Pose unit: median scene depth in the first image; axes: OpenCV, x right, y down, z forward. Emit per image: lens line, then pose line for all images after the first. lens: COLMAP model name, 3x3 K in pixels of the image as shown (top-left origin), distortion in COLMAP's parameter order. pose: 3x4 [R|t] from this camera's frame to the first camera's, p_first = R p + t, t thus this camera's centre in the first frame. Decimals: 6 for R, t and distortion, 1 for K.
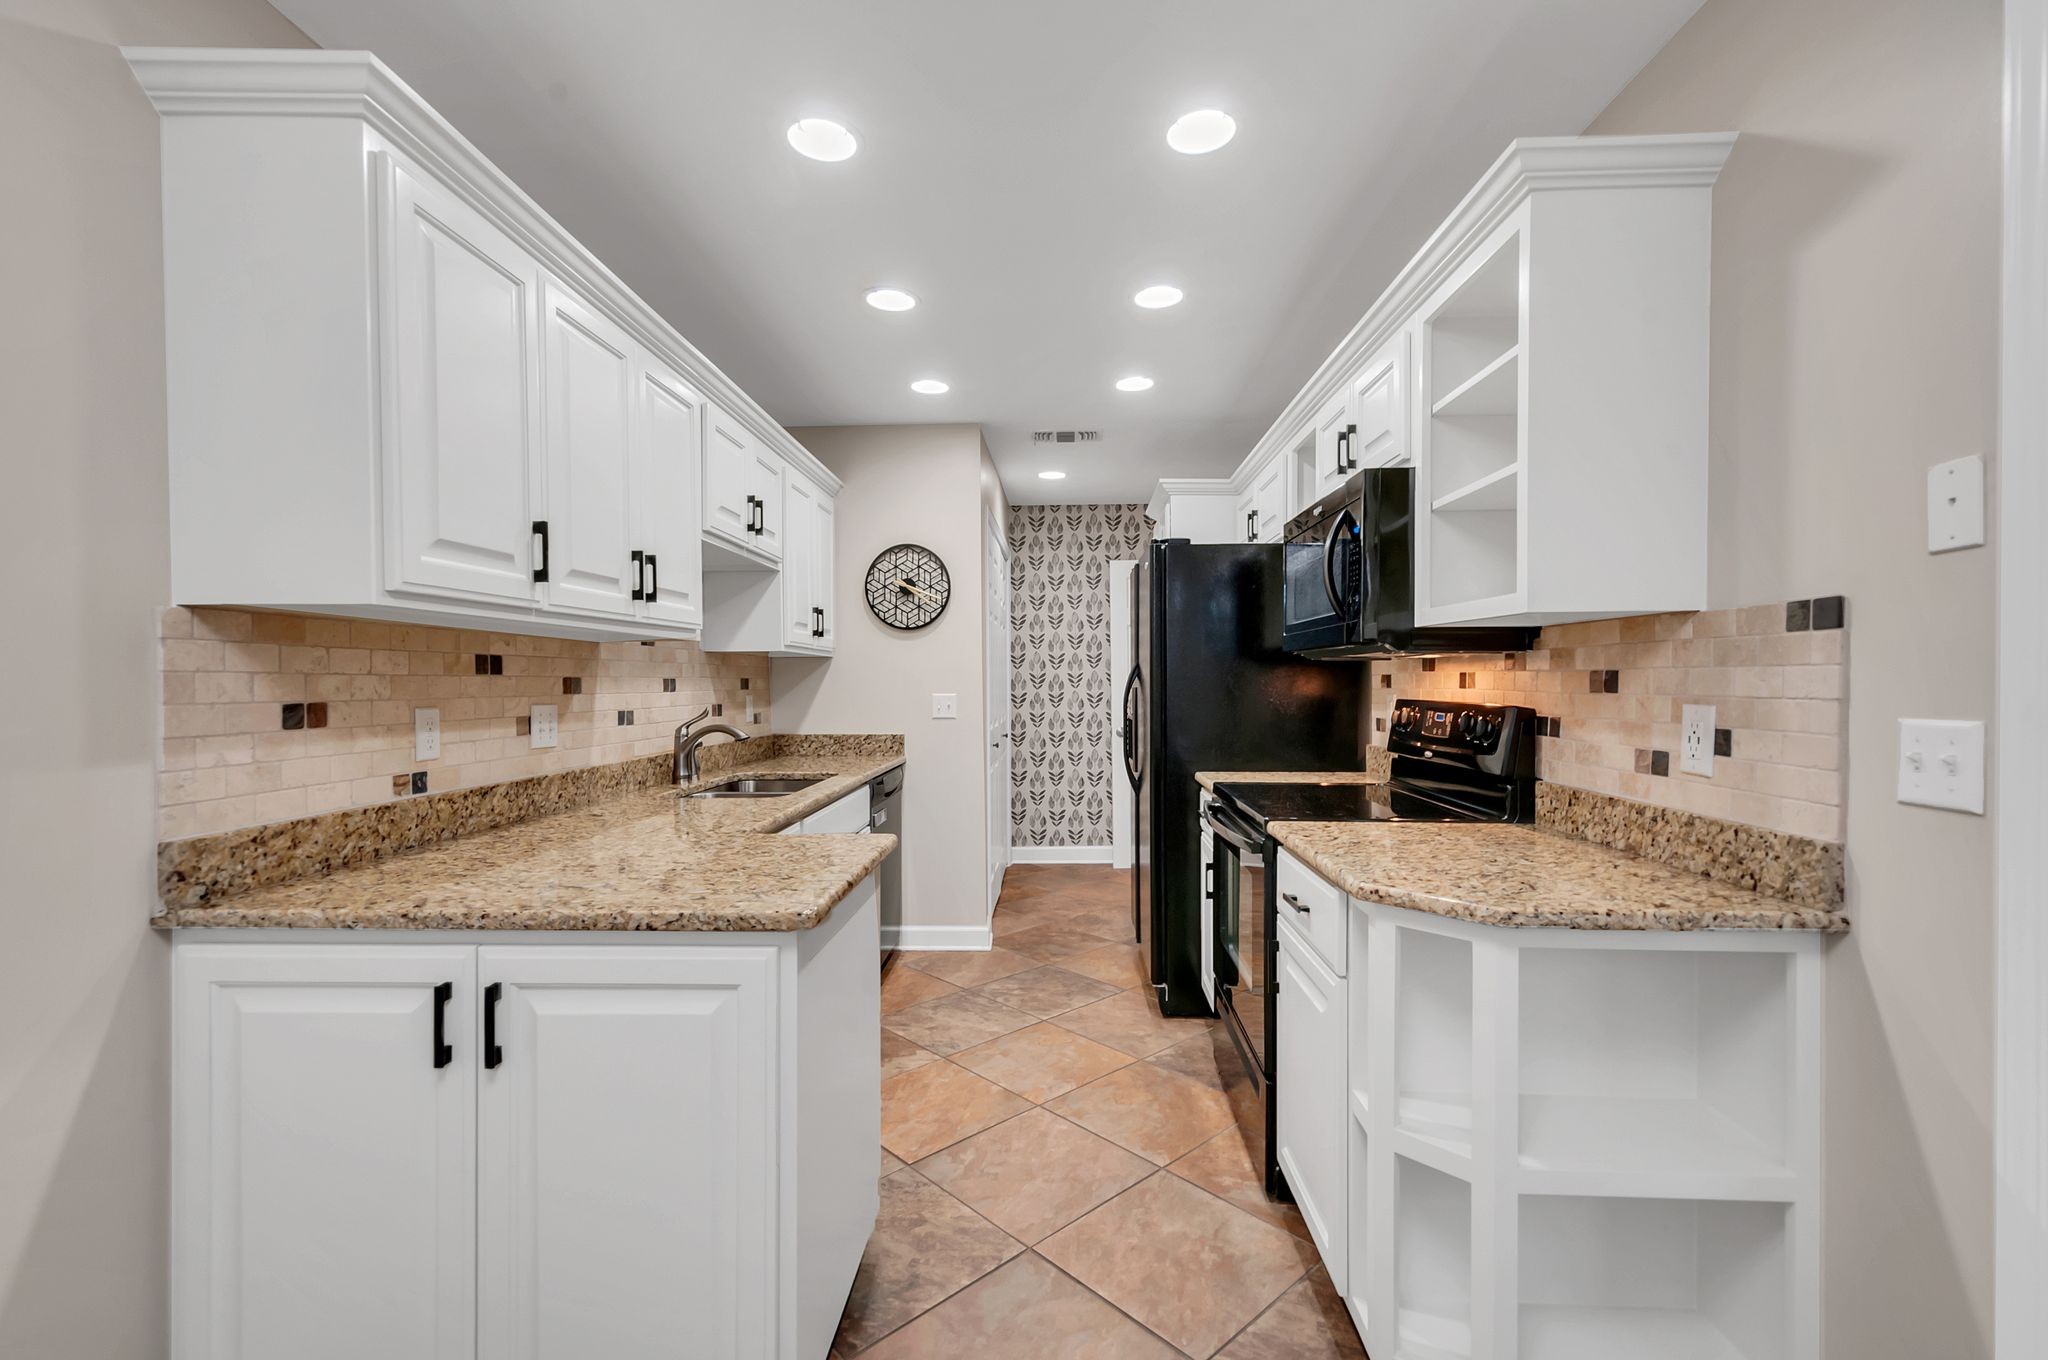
lens RADIAL K [[896.8, 0, 1036.7], [0, 896.8, 685.9], [0, 0, 1]] dist [0.018990, -0.000302]
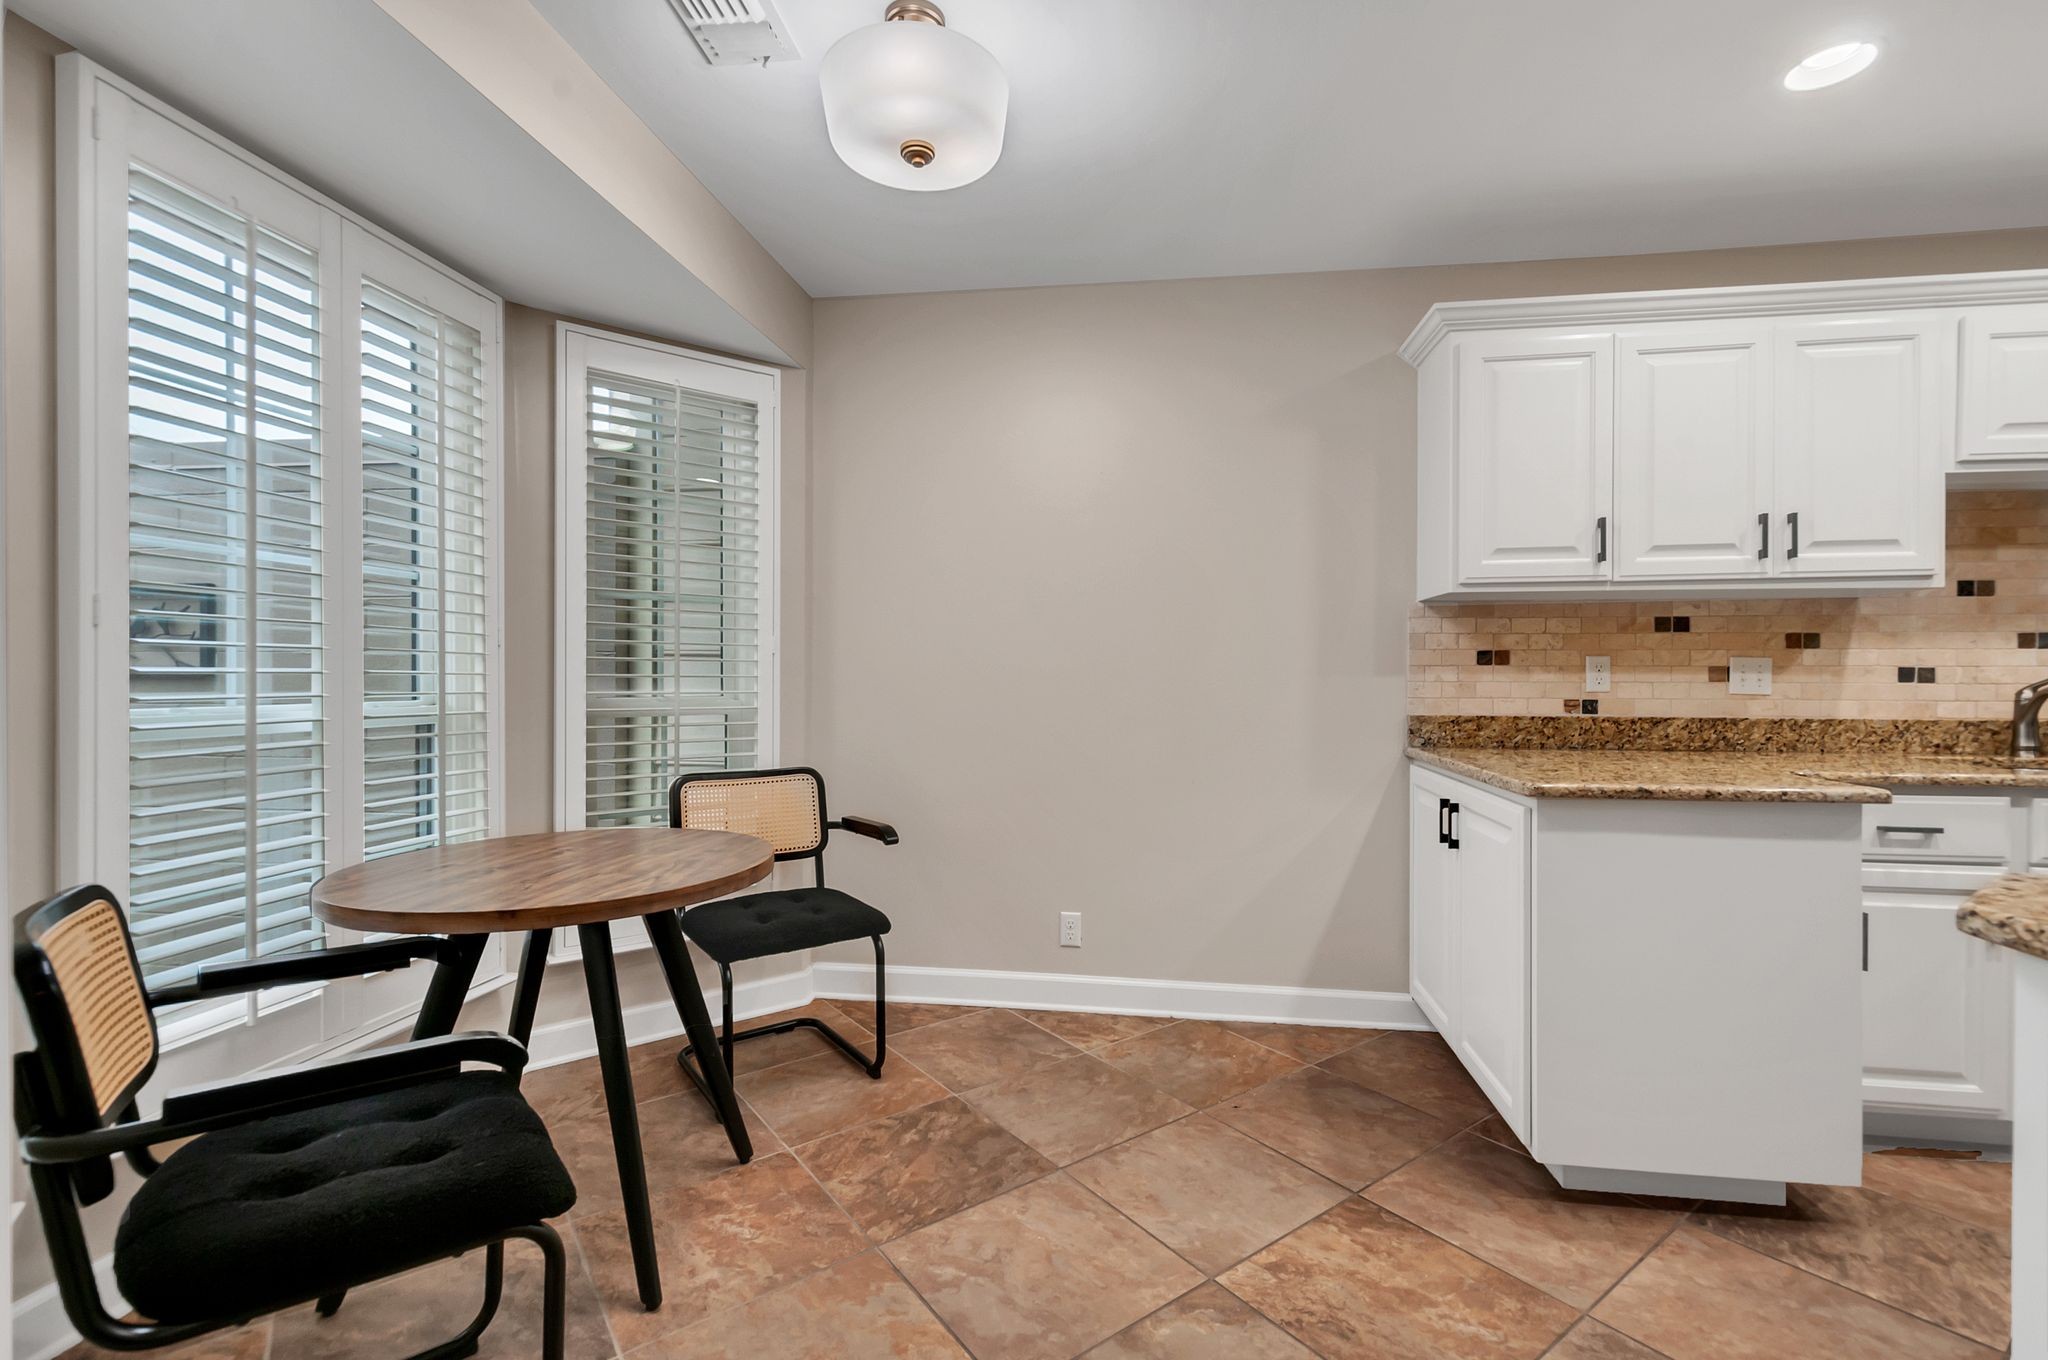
lens RADIAL K [[891.0, 0, 1046.8], [0, 891.0, 680.0], [0, 0, 1]] dist [0.008157, -0.000248]
pose [[-0.108193, 0.006777, -0.994107, 0.828001], [-0.007435, 0.999943, 0.007626, 0.057703], [0.994102, 0.008216, -0.108136, 0.276542]]
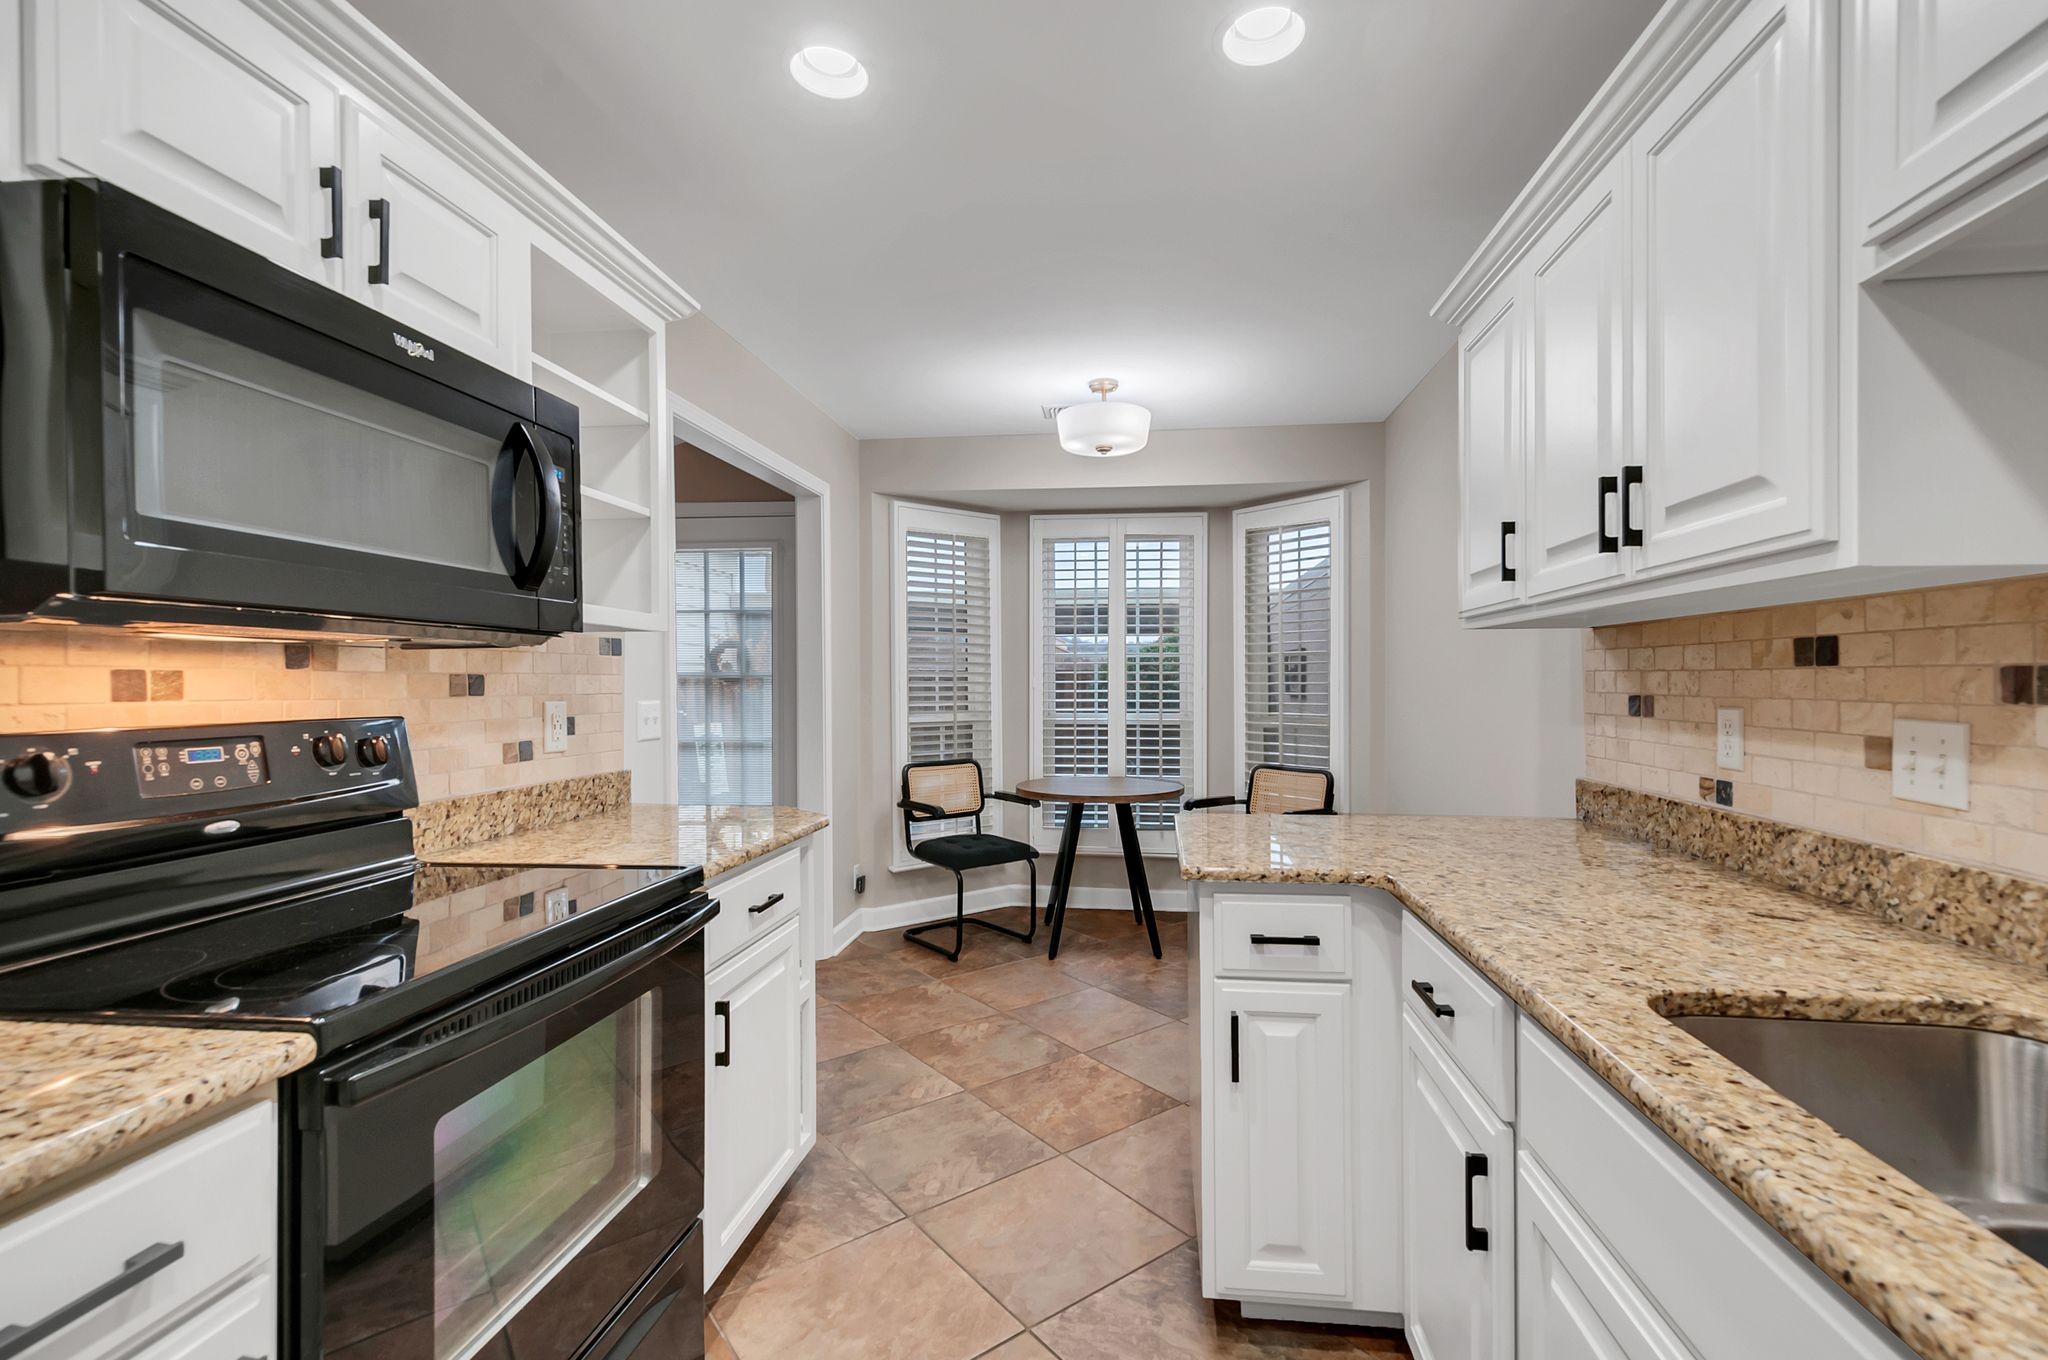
lens RADIAL K [[907.9, 0, 1030.7], [0, 907.9, 679.8], [0, 0, 1]] dist [0.019250, -0.000379]
pose [[-0.995176, 0.006819, 0.097867, -0.102861], [0.007249, 0.999966, 0.004043, -0.010005], [-0.097836, 0.004733, -0.995191, 1.896605]]
